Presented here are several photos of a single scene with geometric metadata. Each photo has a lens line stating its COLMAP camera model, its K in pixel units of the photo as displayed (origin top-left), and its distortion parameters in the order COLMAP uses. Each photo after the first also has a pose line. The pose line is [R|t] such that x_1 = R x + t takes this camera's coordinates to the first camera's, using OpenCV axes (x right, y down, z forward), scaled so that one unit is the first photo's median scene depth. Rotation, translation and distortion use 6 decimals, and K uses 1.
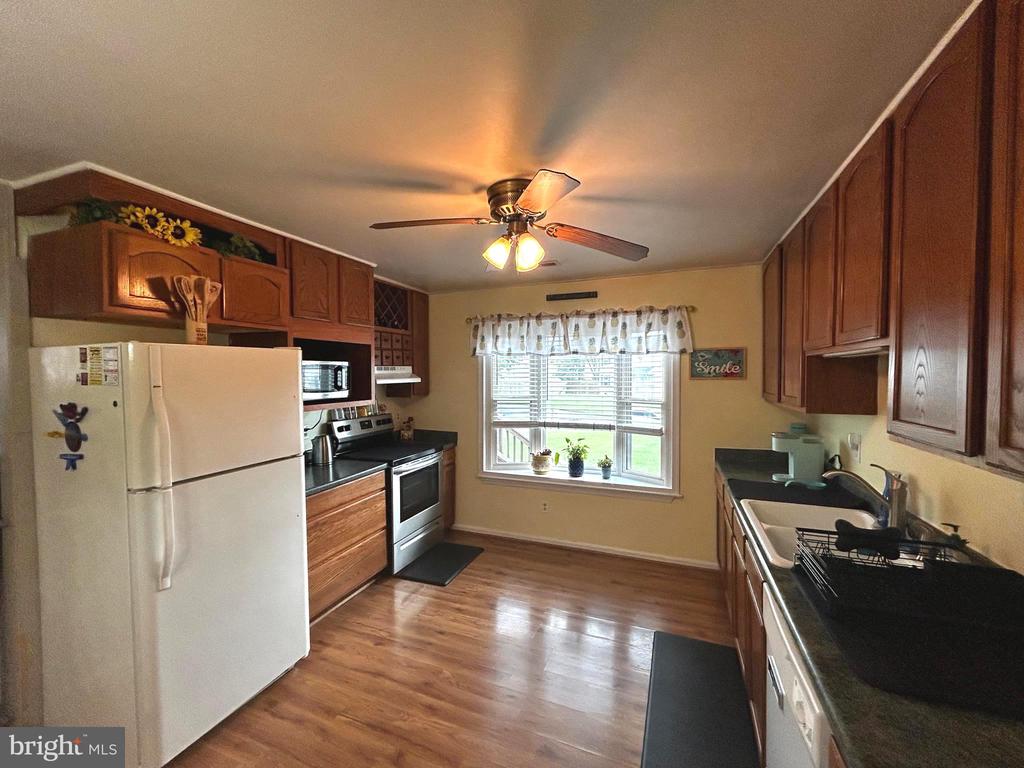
lens RADIAL K [[413.1, 0, 512.0], [0, 413.1, 384.0], [0, 0, 1]] dist [-0.000820, 0.000873]
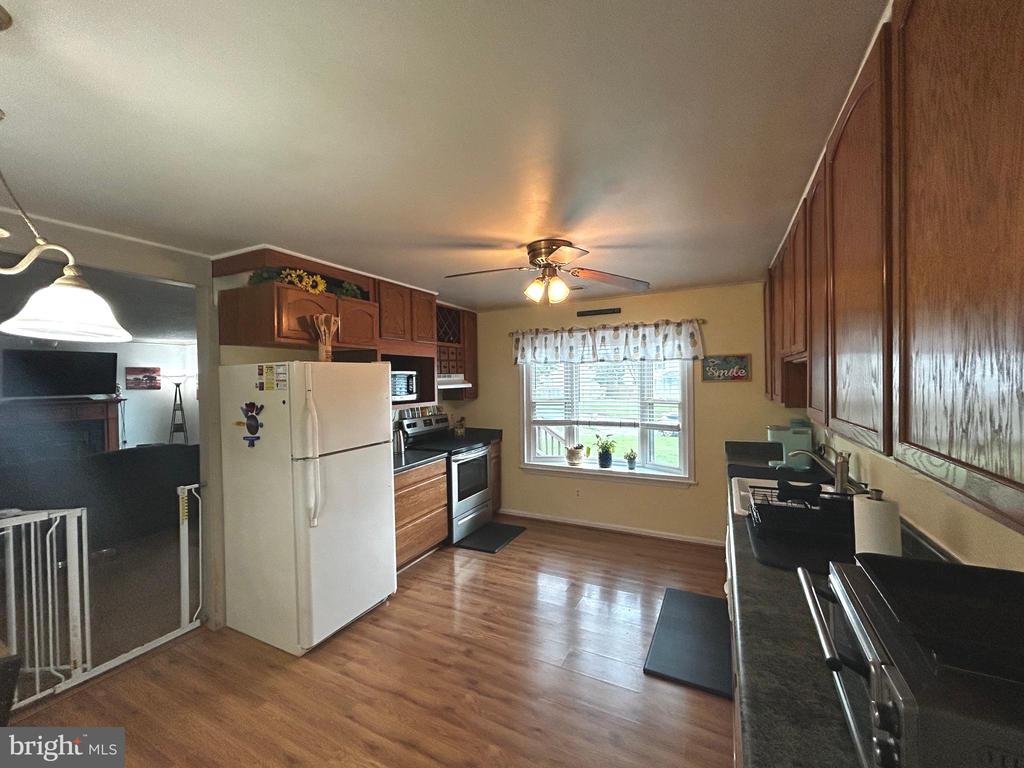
lens RADIAL K [[413.1, 0, 512.0], [0, 413.1, 384.0], [0, 0, 1]] dist [-0.000820, 0.000873]
pose [[0.995554, -0.011706, -0.093457, 0.007576], [0.010393, 0.999841, -0.014522, 0.005559], [0.093612, 0.013486, 0.995517, -0.204695]]
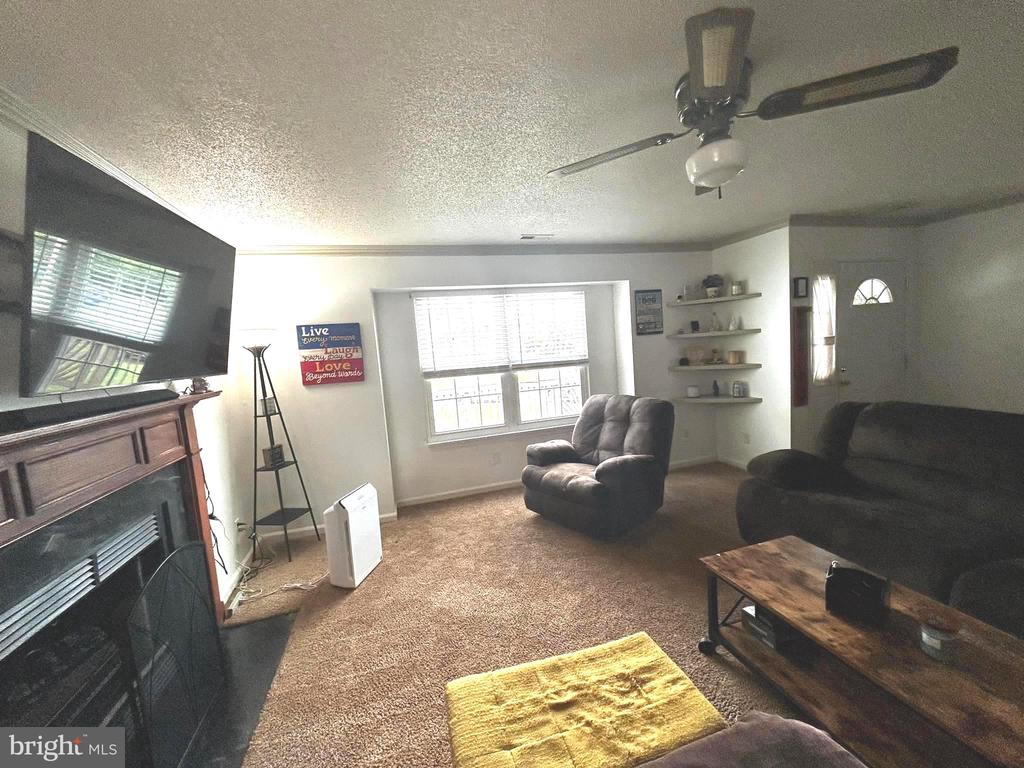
lens RADIAL K [[411.3, 0, 514.9], [0, 411.3, 398.2], [0, 0, 1]] dist [-0.002696, -0.000076]
pose [[0.776741, -0.131788, 0.615877, -2.249067], [0.090352, 0.991064, 0.098121, 0.022509], [-0.623305, -0.020569, 0.781708, 0.854607]]
